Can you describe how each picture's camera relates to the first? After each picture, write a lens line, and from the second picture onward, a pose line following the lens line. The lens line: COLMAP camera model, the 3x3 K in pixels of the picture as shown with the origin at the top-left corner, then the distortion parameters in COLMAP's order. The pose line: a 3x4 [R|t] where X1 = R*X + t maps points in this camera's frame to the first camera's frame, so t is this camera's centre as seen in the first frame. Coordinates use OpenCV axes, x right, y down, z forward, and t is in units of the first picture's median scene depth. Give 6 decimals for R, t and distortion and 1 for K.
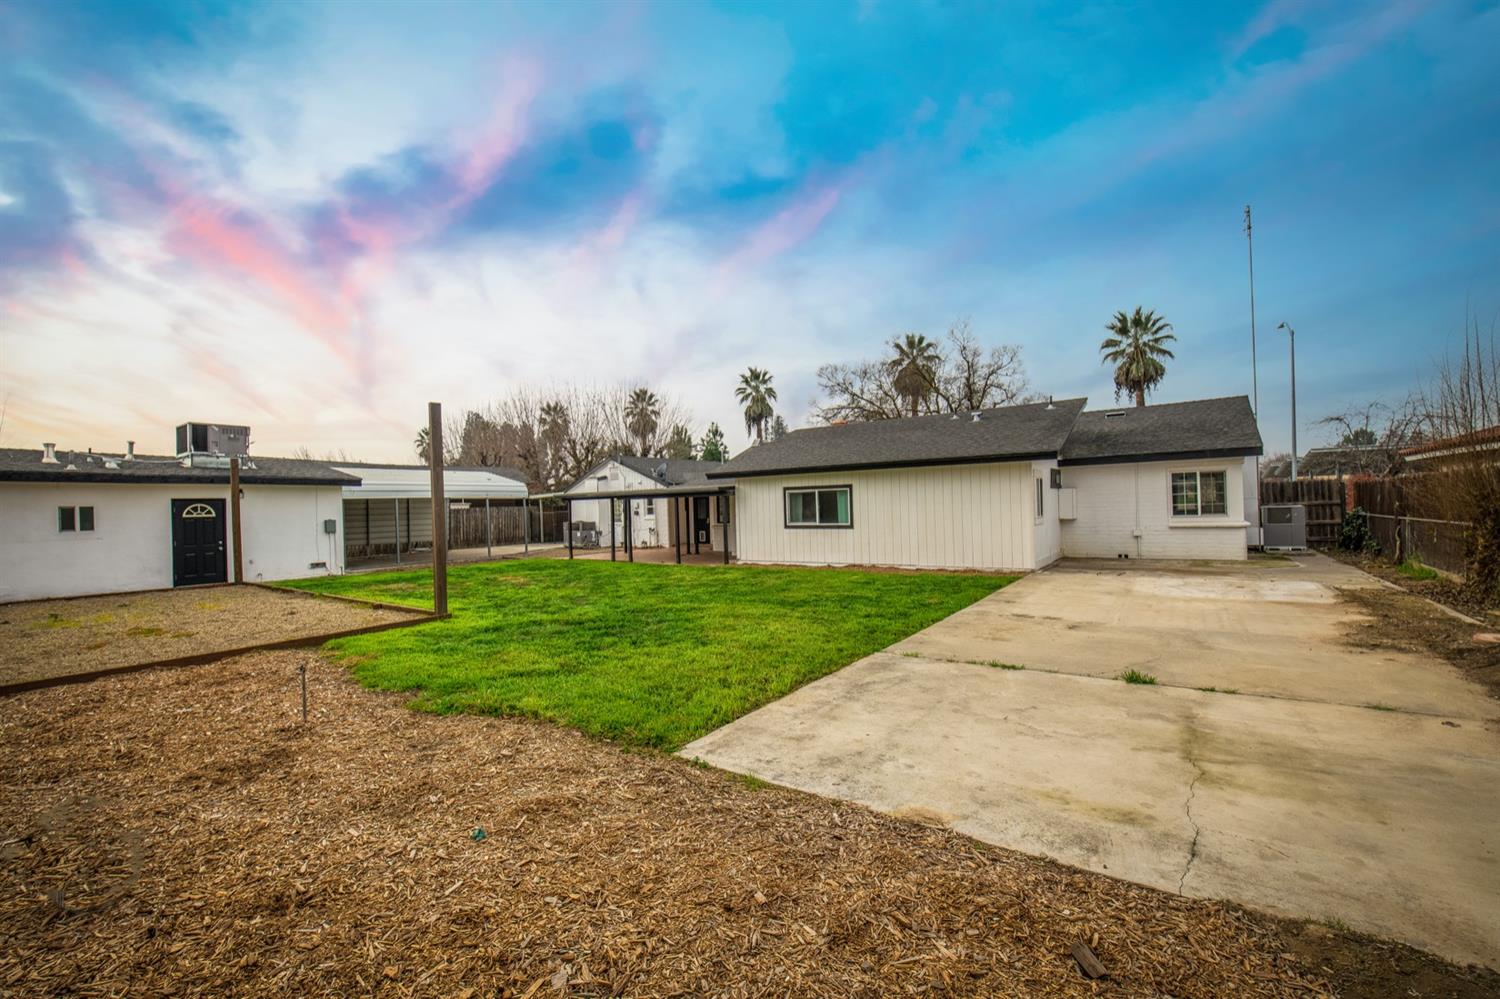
lens RADIAL K [[610.9, 0, 752.5], [0, 610.9, 499.6], [0, 0, 1]] dist [-0.011177, -0.000242]
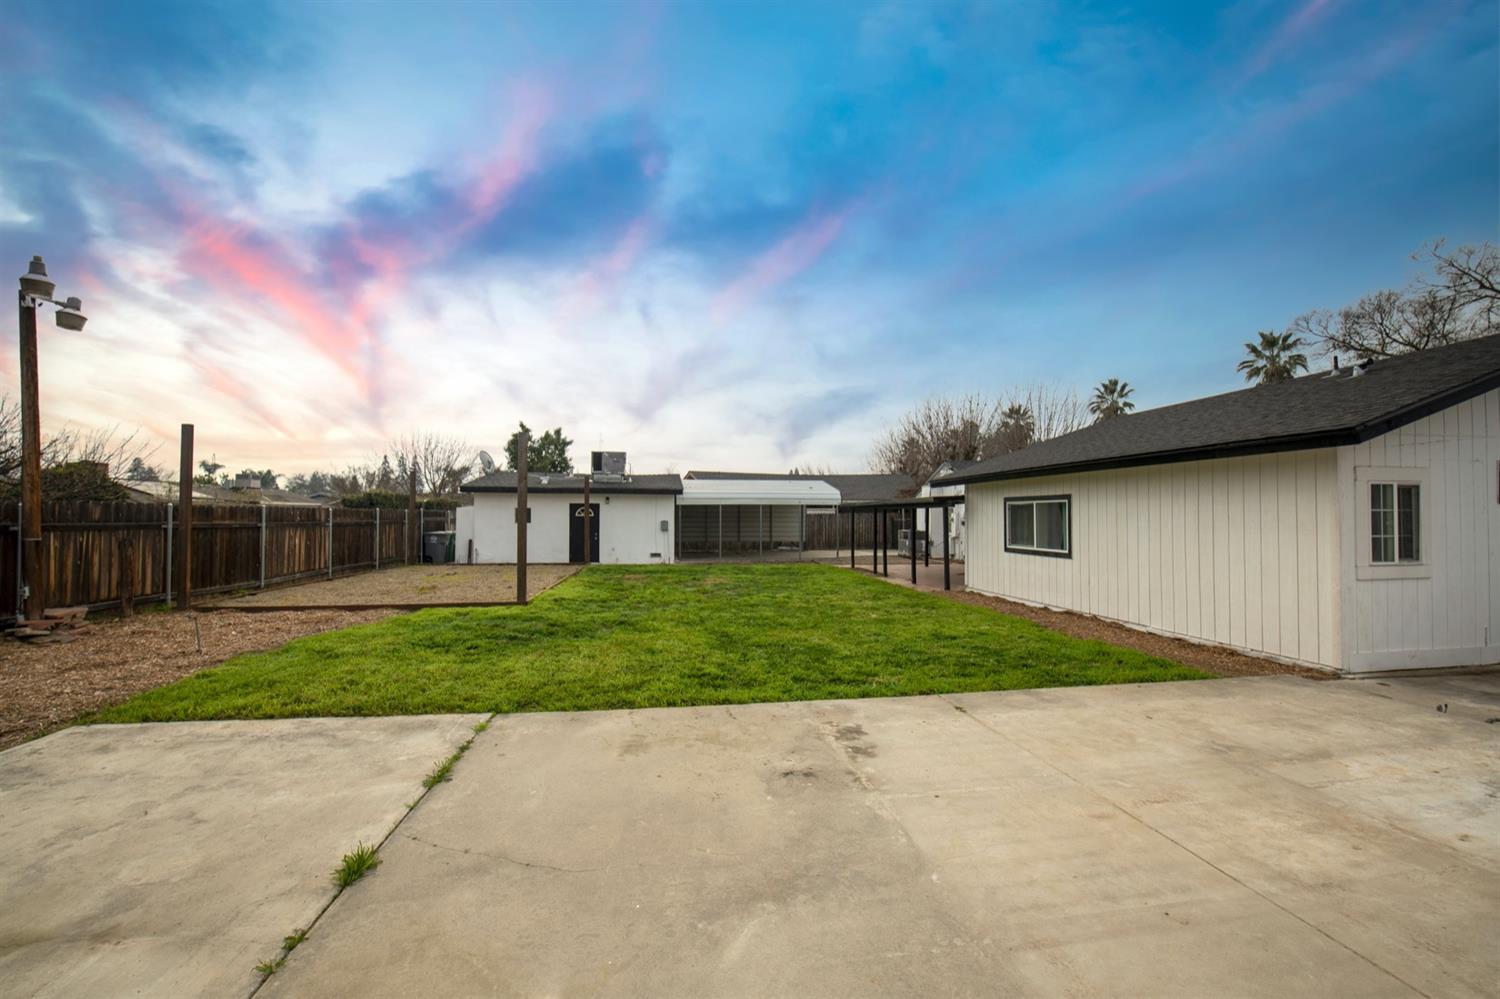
lens RADIAL K [[597.1, 0, 754.2], [0, 597.1, 505.1], [0, 0, 1]] dist [-0.011686, -0.003289]
pose [[0.698277, 0.013835, -0.715694, 0.366268], [-0.012516, 0.999896, 0.007118, -0.012356], [0.715718, 0.003987, 0.698378, 0.254864]]
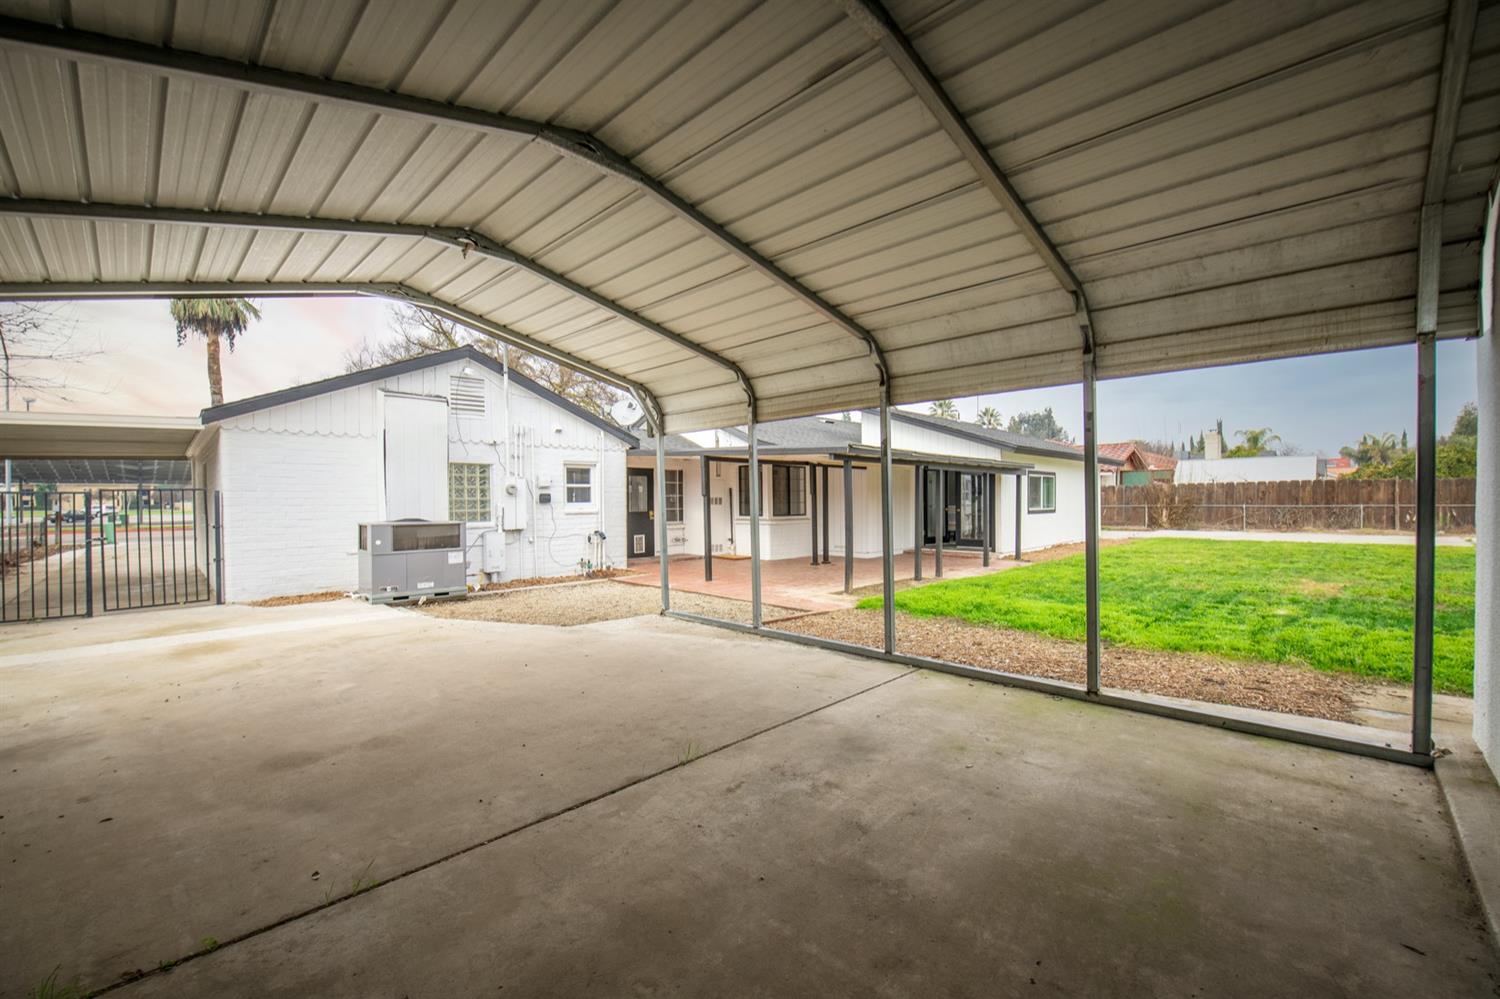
lens RADIAL K [[597.1, 0, 754.2], [0, 597.1, 505.1], [0, 0, 1]] dist [-0.011686, -0.003289]
pose [[0.159142, 0.019113, 0.987071, -0.939256], [-0.008226, 0.999804, -0.018033, 0.053453], [-0.987221, -0.005250, 0.159268, 1.271149]]
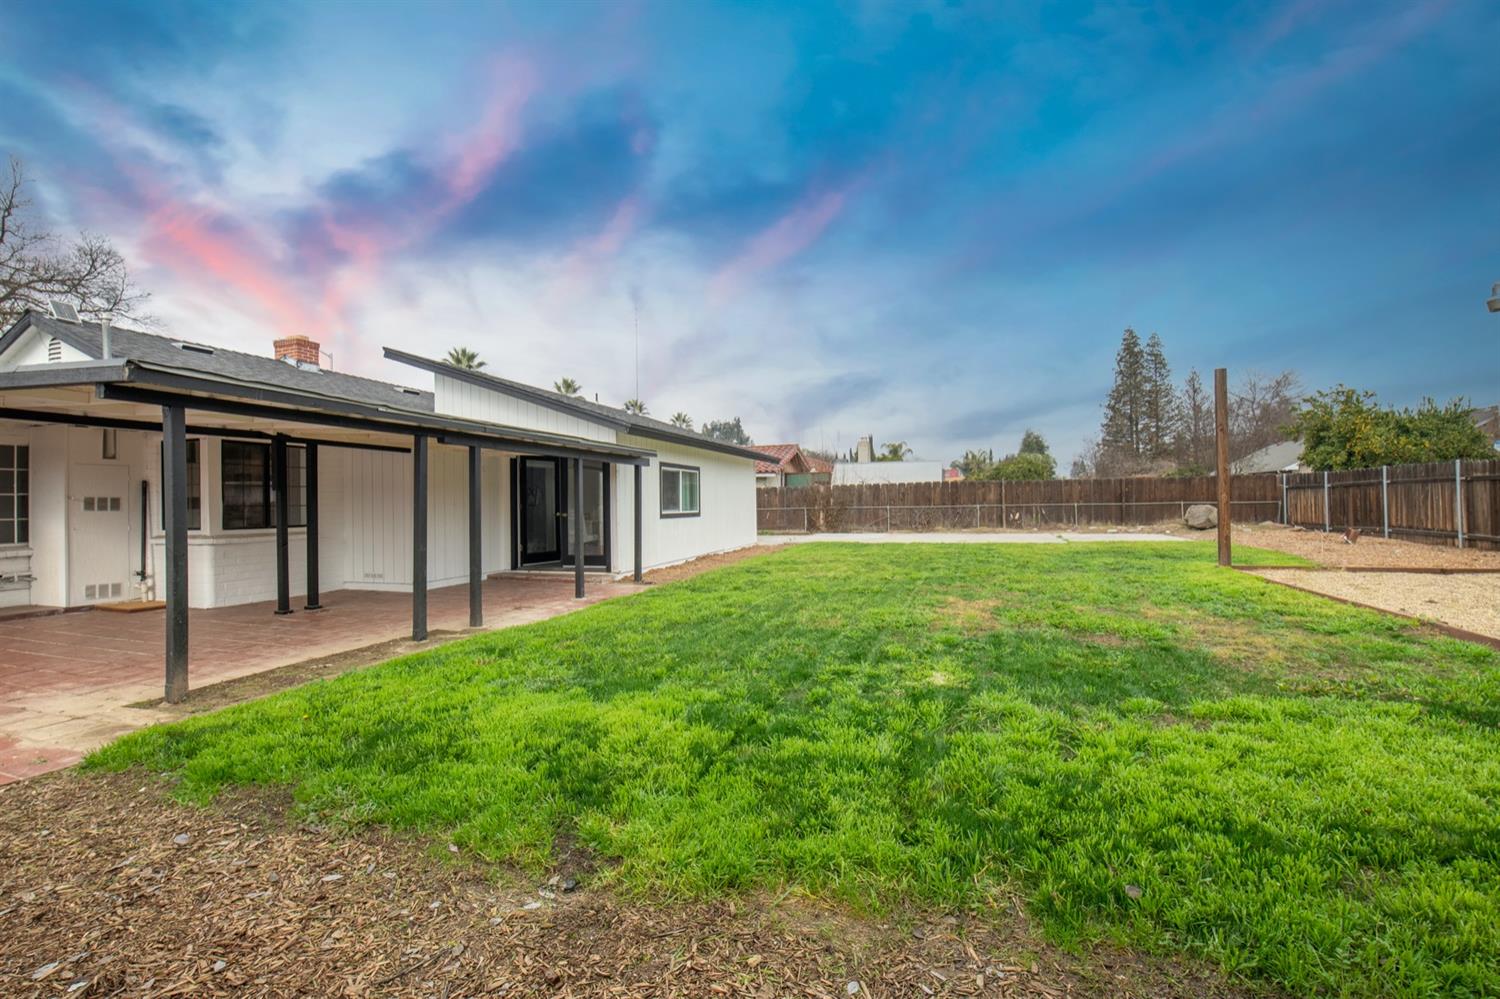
lens RADIAL K [[597.1, 0, 754.2], [0, 597.1, 505.1], [0, 0, 1]] dist [-0.011686, -0.003289]
pose [[-0.304351, 0.032274, 0.952013, -0.640379], [0.012765, 0.999474, -0.029802, 0.053627], [-0.952474, 0.003083, -0.304603, 1.092397]]
